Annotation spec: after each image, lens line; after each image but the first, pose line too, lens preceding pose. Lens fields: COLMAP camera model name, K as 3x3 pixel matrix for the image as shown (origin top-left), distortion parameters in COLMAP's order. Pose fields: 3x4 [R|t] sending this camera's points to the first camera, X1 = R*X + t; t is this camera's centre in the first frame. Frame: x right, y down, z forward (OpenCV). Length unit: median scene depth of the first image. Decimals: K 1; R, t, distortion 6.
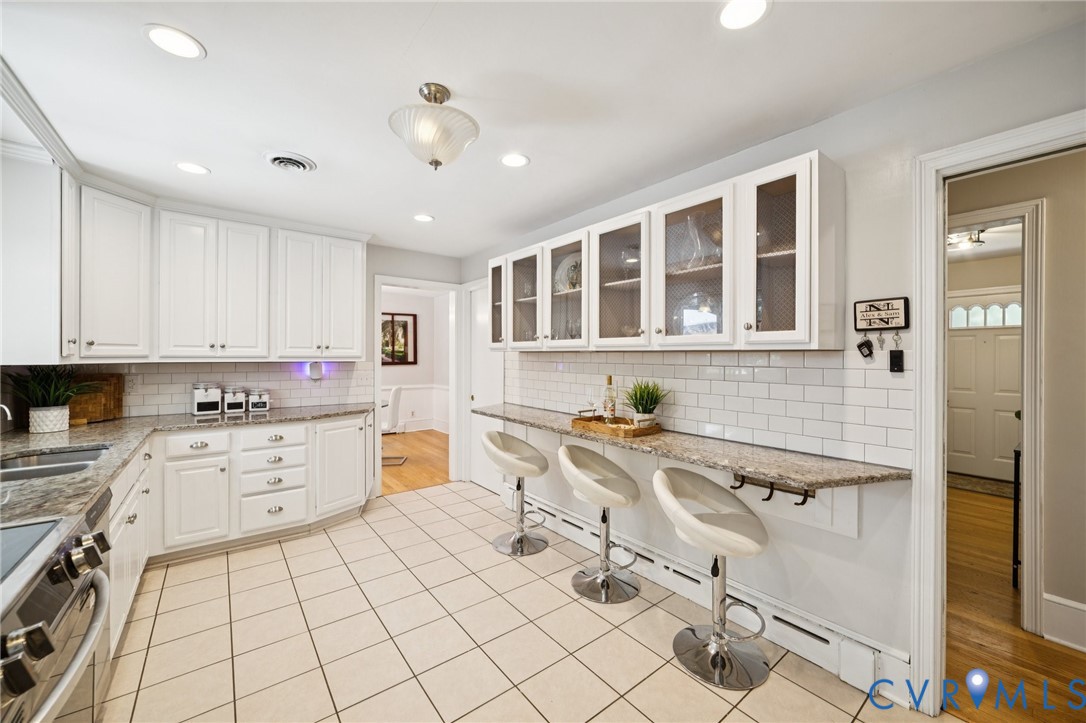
lens RADIAL K [[418.9, 0, 546.7], [0, 418.9, 358.3], [0, 0, 1]] dist [-0.001883, 0.000285]
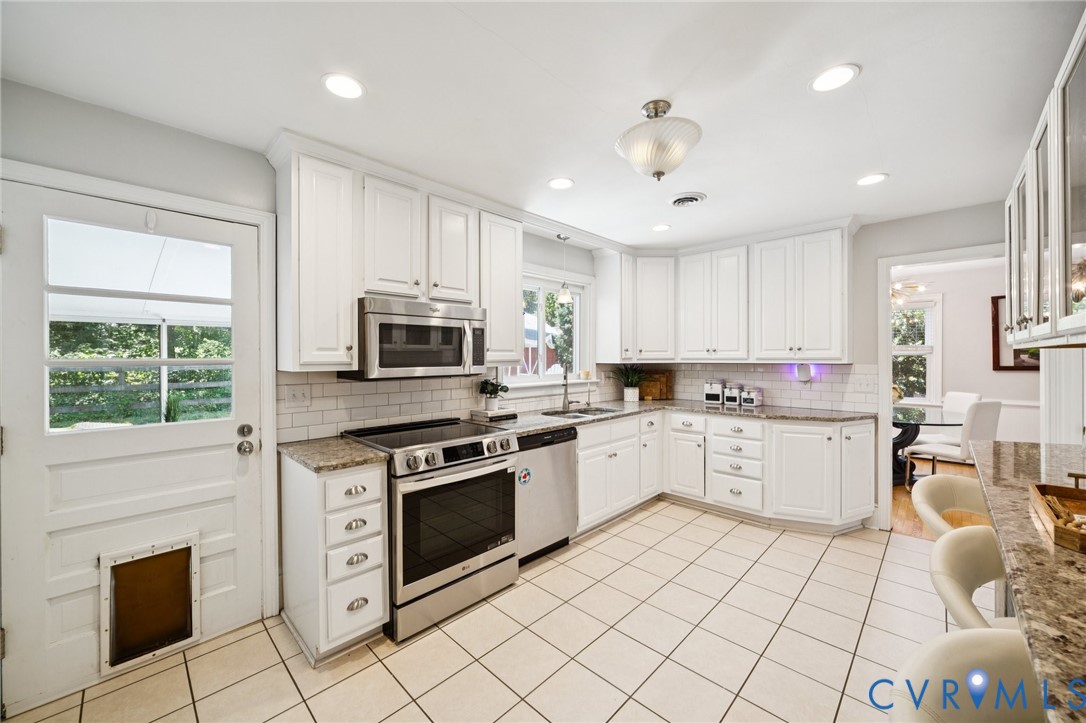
lens RADIAL K [[418.9, 0, 548.2], [0, 418.9, 359.1], [0, 0, 1]] dist [-0.001883, 0.000285]
pose [[0.152117, -0.001499, -0.988361, 0.389371], [-0.001474, 0.999997, -0.001743, 0.000150], [0.988361, 0.001722, 0.152115, 0.297346]]
